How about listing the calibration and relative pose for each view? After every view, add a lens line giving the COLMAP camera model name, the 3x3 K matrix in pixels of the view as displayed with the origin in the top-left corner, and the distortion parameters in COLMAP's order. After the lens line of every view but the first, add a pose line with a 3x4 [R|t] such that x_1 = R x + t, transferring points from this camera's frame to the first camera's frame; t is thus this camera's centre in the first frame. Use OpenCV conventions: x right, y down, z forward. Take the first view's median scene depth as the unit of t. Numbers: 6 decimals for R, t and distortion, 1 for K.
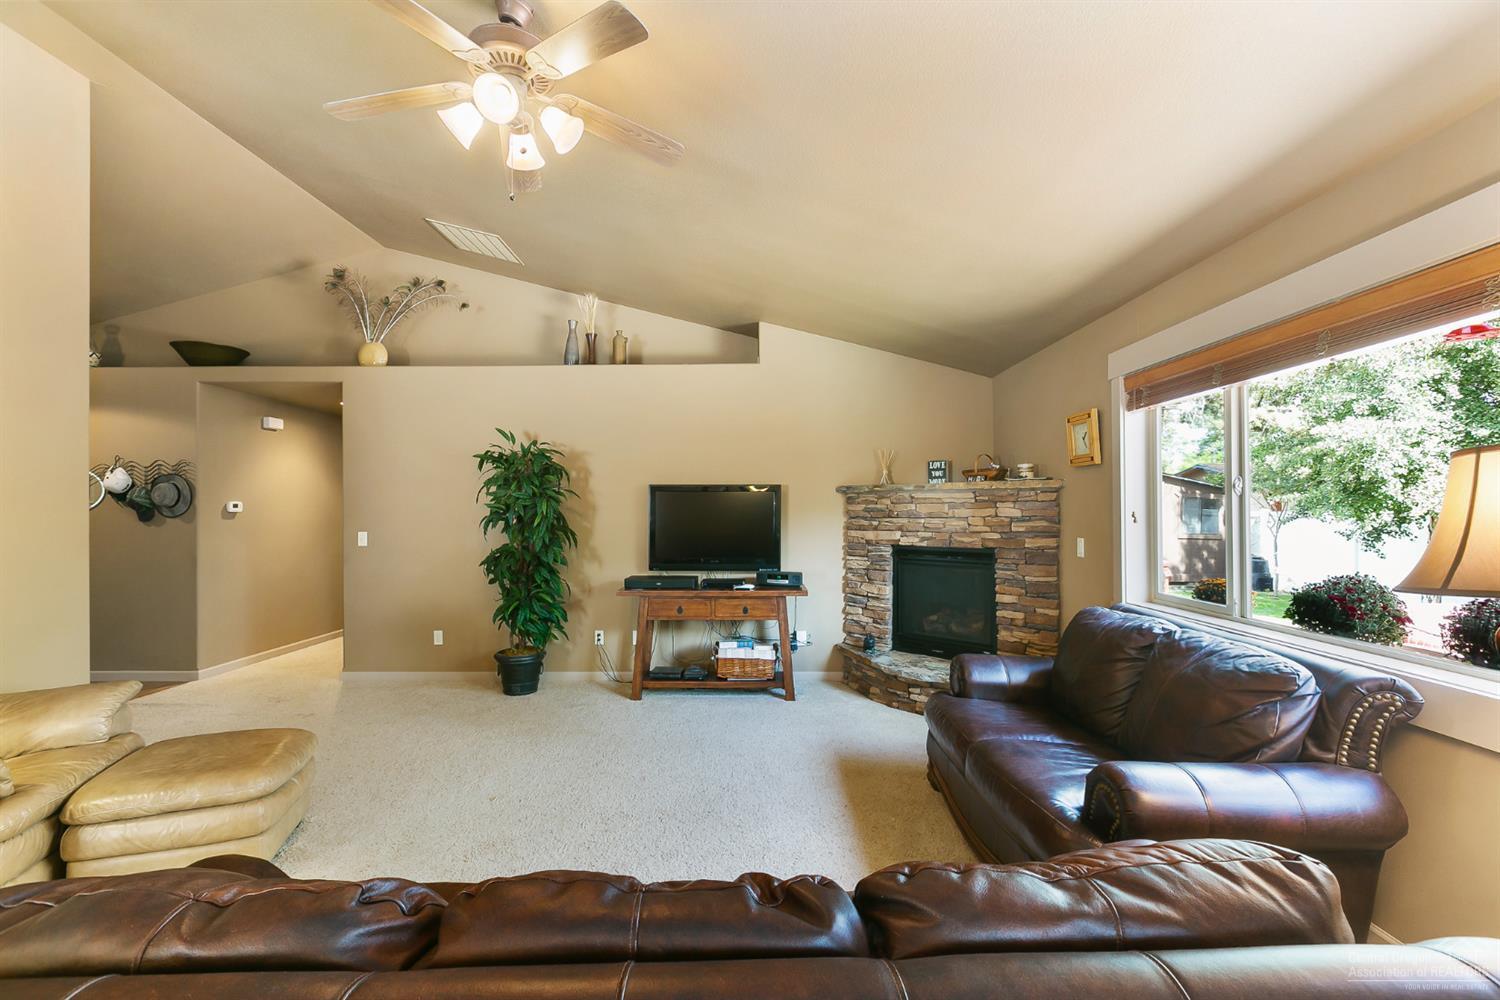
lens RADIAL K [[671.7, 0, 753.2], [0, 671.7, 505.0], [0, 0, 1]] dist [0.002583, 0.000558]
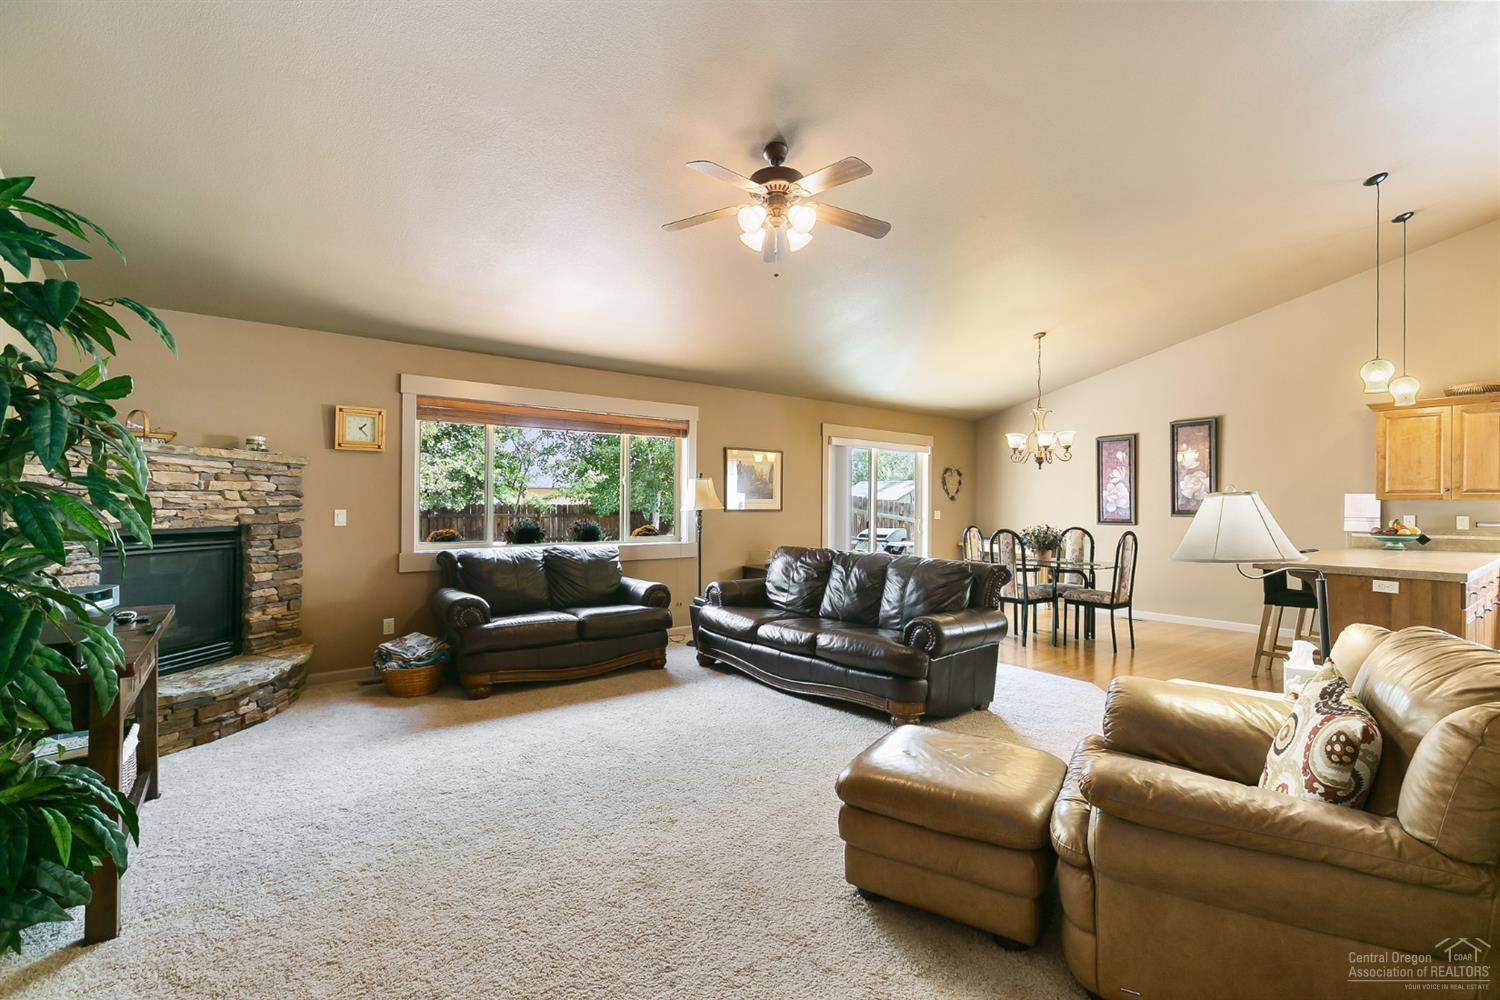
lens RADIAL K [[671.7, 0, 742.8], [0, 671.7, 504.0], [0, 0, 1]] dist [0.002583, 0.000558]
pose [[-0.622384, 0.002391, 0.782708, -0.789245], [-0.008044, 0.999923, -0.009451, 0.039400], [-0.782670, -0.012178, -0.622317, 1.053691]]
